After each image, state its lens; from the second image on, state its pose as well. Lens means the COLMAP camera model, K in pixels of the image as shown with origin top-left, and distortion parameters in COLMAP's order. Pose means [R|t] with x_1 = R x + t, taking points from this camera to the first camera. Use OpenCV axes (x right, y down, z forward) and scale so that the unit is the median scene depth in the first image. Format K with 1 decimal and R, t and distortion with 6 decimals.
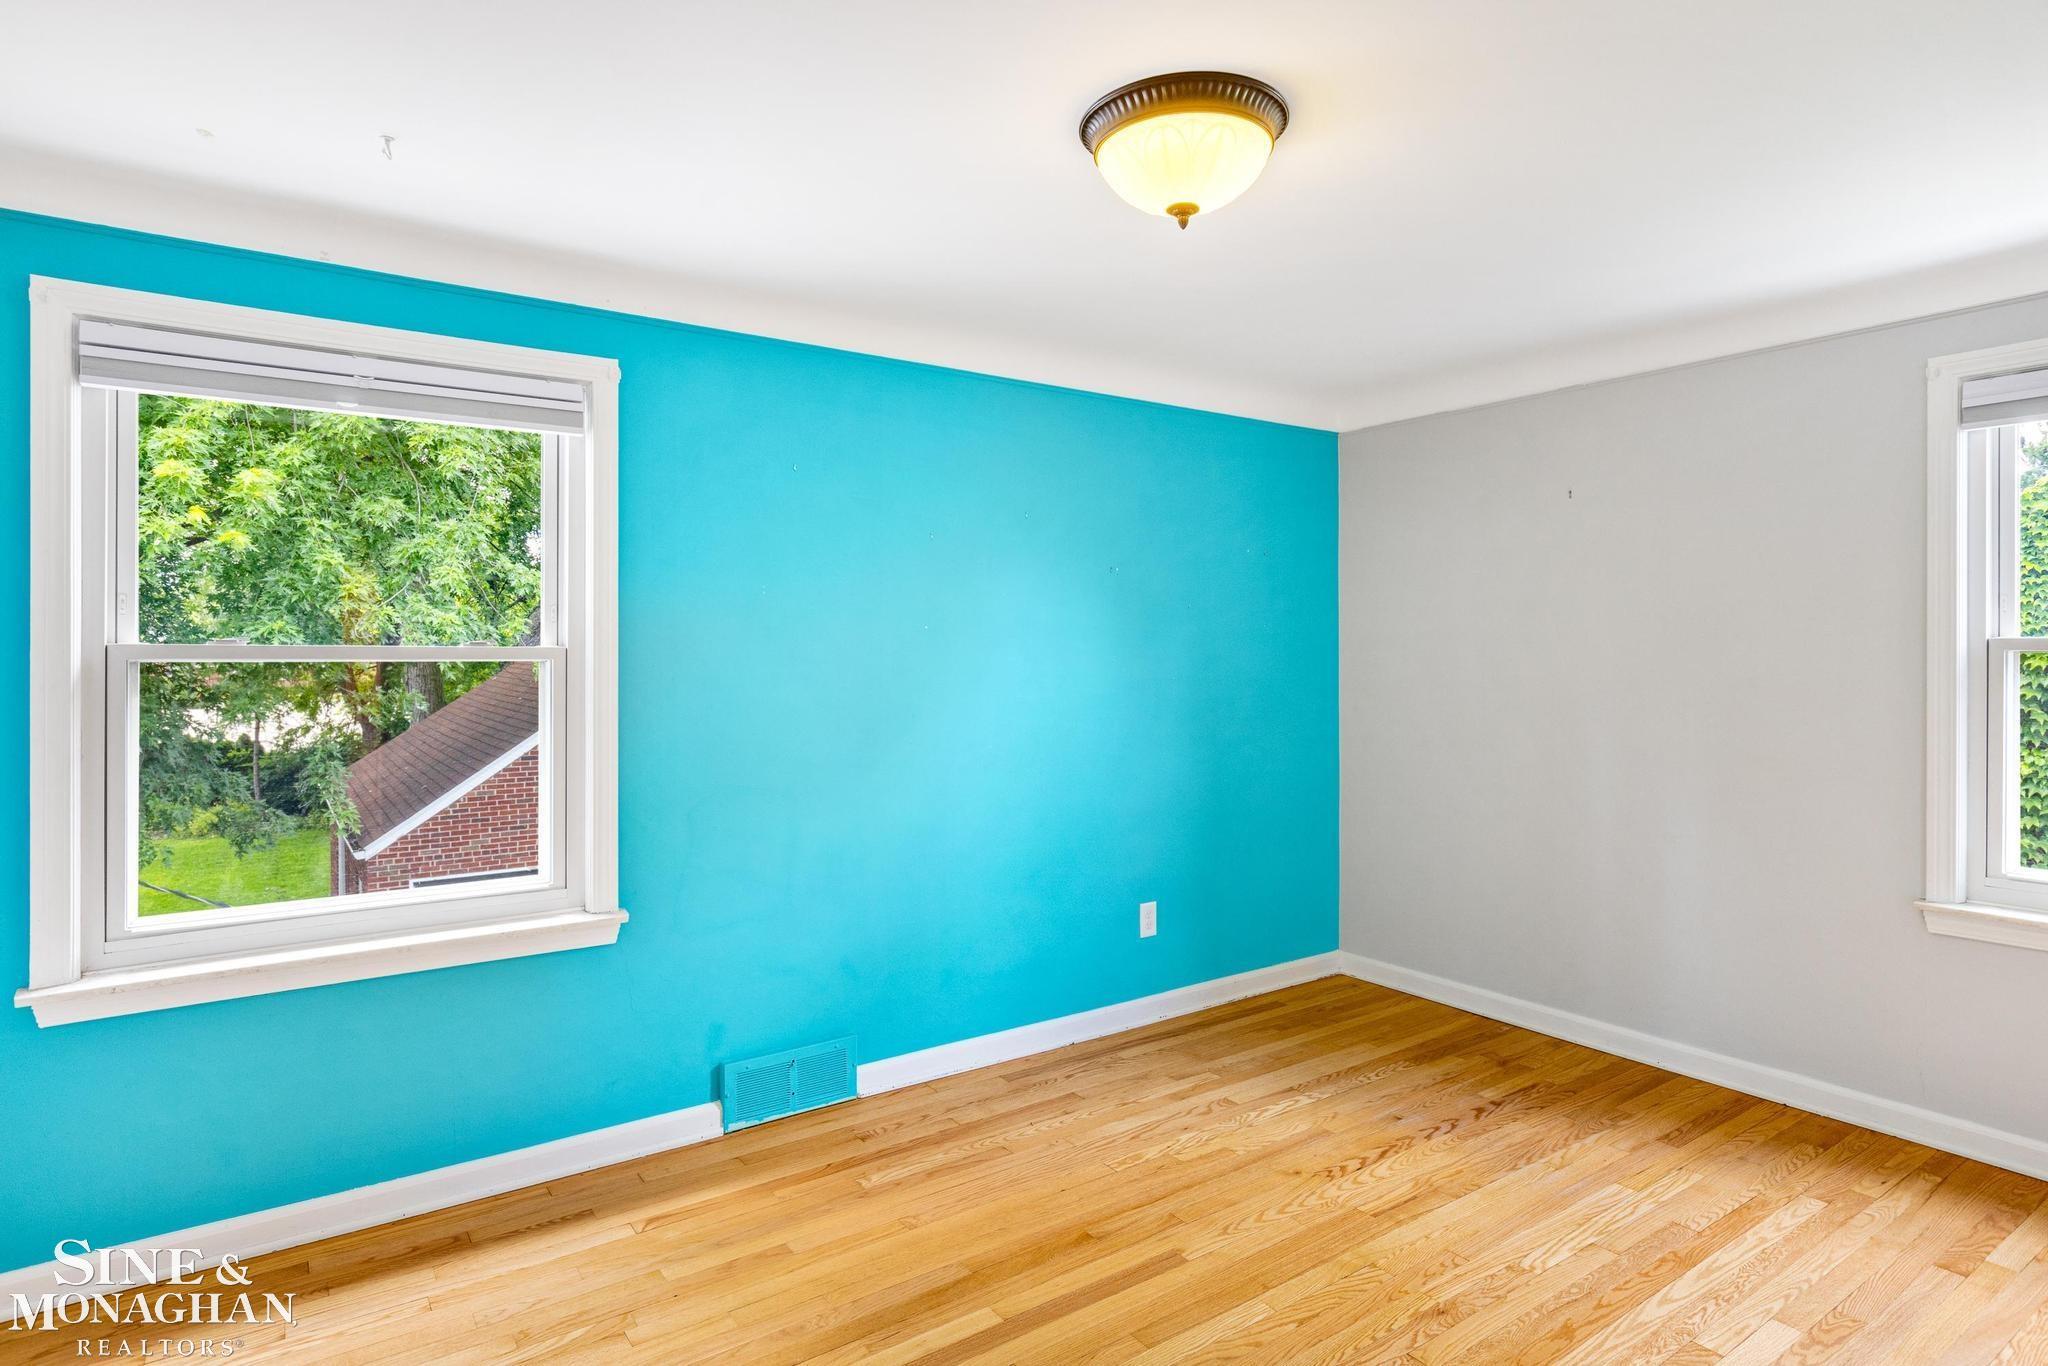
lens RADIAL K [[1171.6, 0, 1024.0], [0, 1171.6, 665.1], [0, 0, 1]] dist [-0.000711, -0.001215]
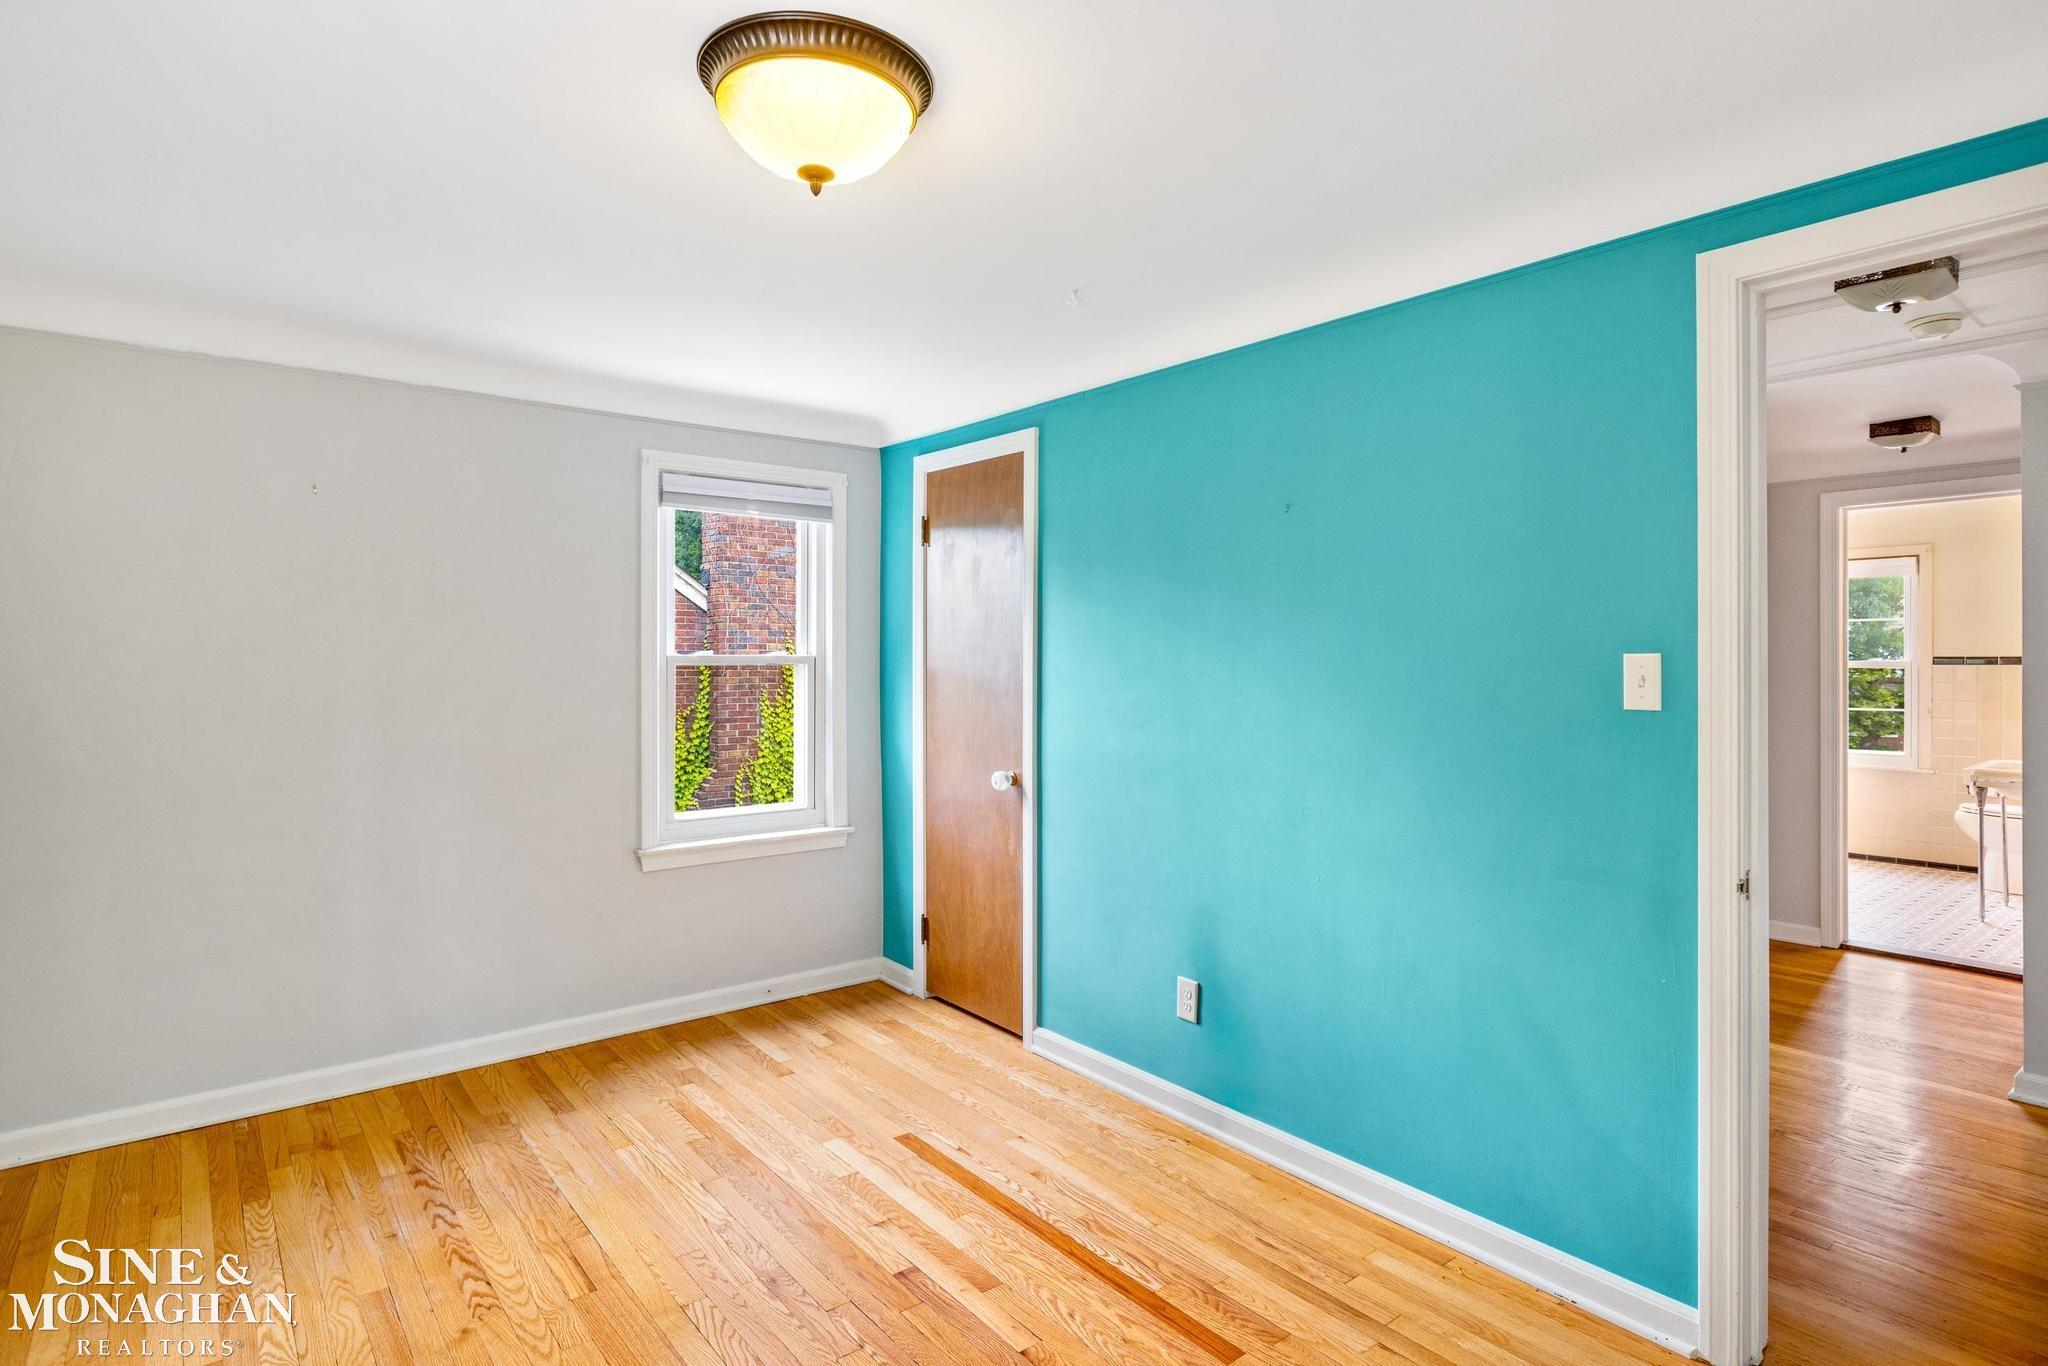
lens RADIAL K [[1077.4, 0, 1023.6], [0, 1077.4, 671.3], [0, 0, 1]] dist [0.002747, -0.000315]
pose [[-0.107054, -0.004834, 0.994241, -0.487570], [0.011414, 0.999916, 0.006091, -0.006412], [-0.994188, 0.012001, -0.106990, 0.657451]]
